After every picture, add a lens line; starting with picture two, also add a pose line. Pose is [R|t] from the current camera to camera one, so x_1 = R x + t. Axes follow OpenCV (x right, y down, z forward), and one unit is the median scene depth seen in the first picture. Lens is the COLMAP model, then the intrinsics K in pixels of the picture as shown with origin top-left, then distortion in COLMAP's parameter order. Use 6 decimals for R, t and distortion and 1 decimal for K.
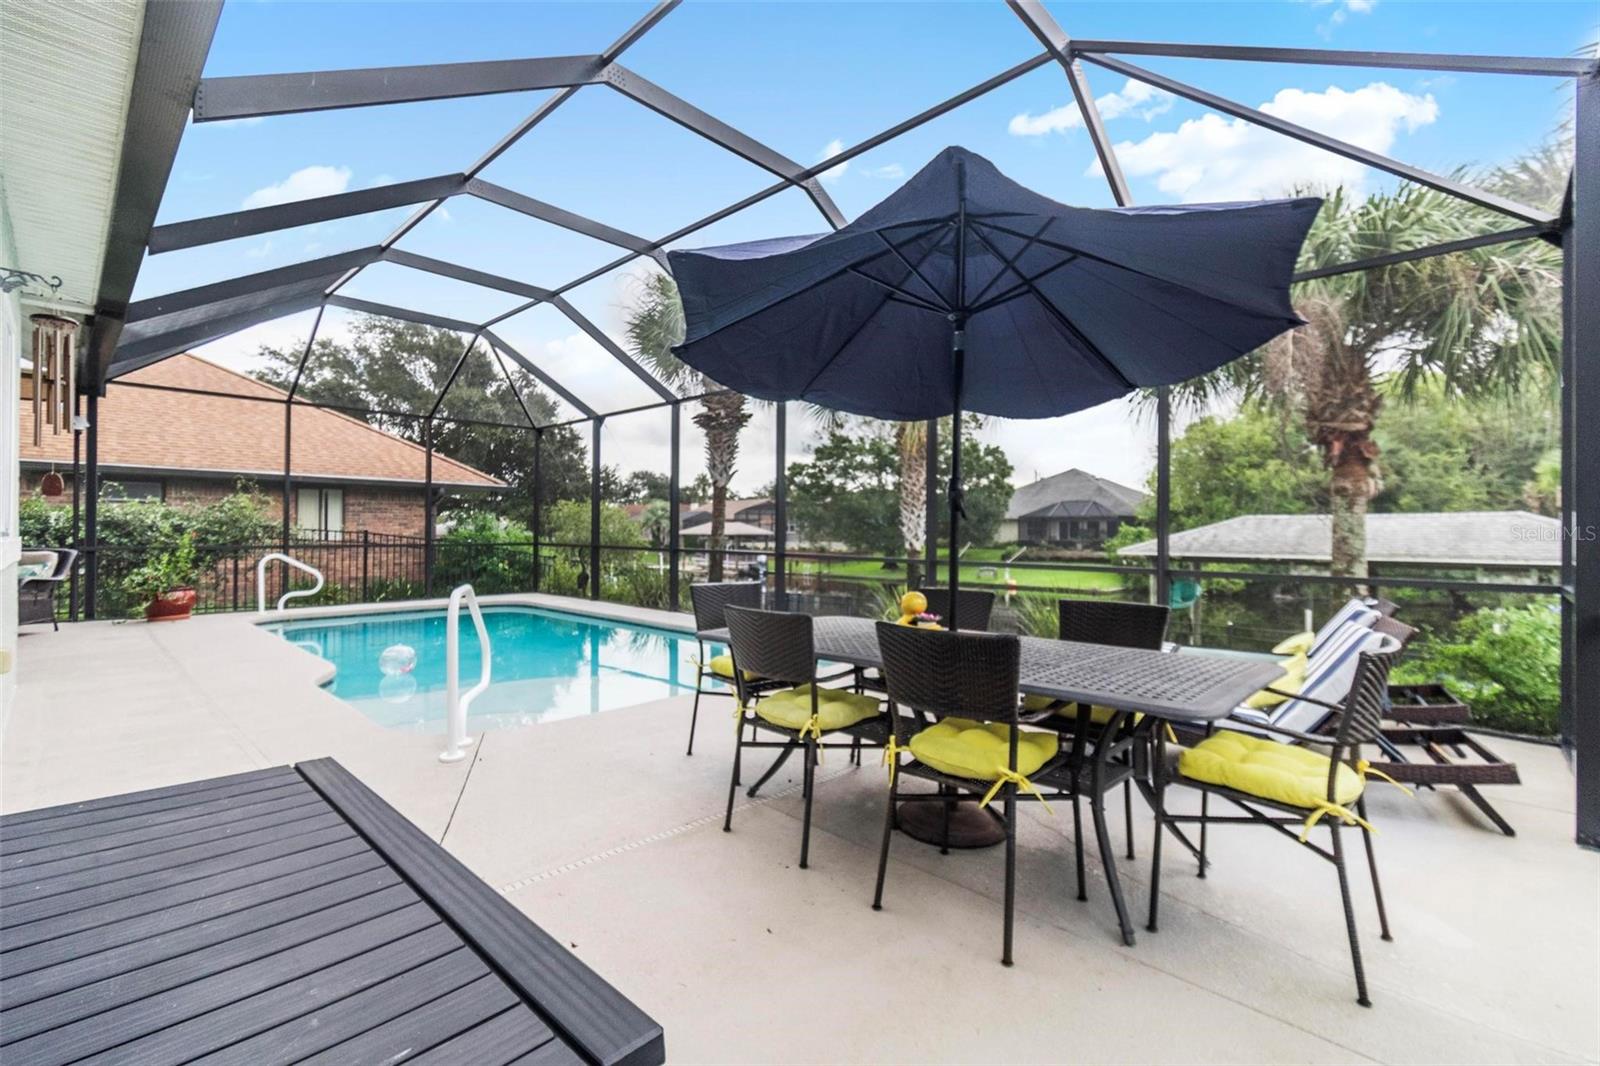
lens RADIAL K [[708.0, 0, 795.3], [0, 708.0, 527.8], [0, 0, 1]] dist [0.005626, -0.000637]
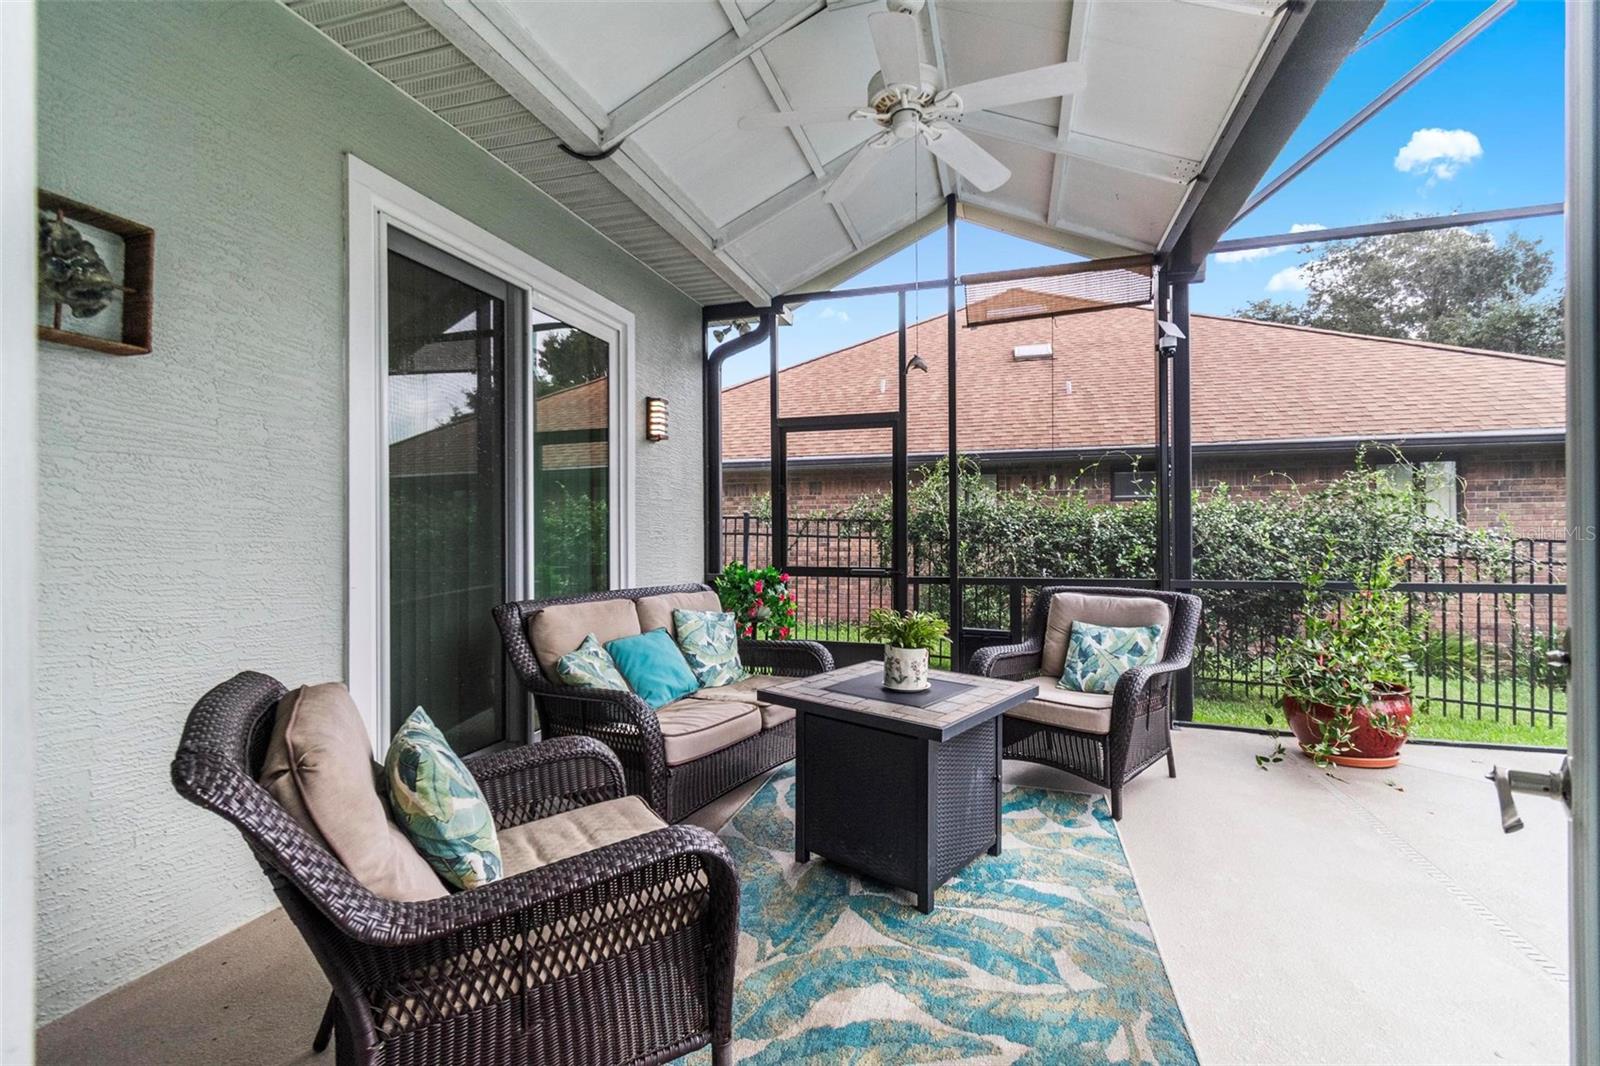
lens RADIAL K [[708.0, 0, 795.3], [0, 708.0, 527.8], [0, 0, 1]] dist [0.005626, -0.000637]
pose [[0.451694, -0.011486, -0.892099, -0.196492], [0.013877, 0.999887, -0.005848, -0.003393], [0.892065, -0.009738, 0.451802, 0.155136]]
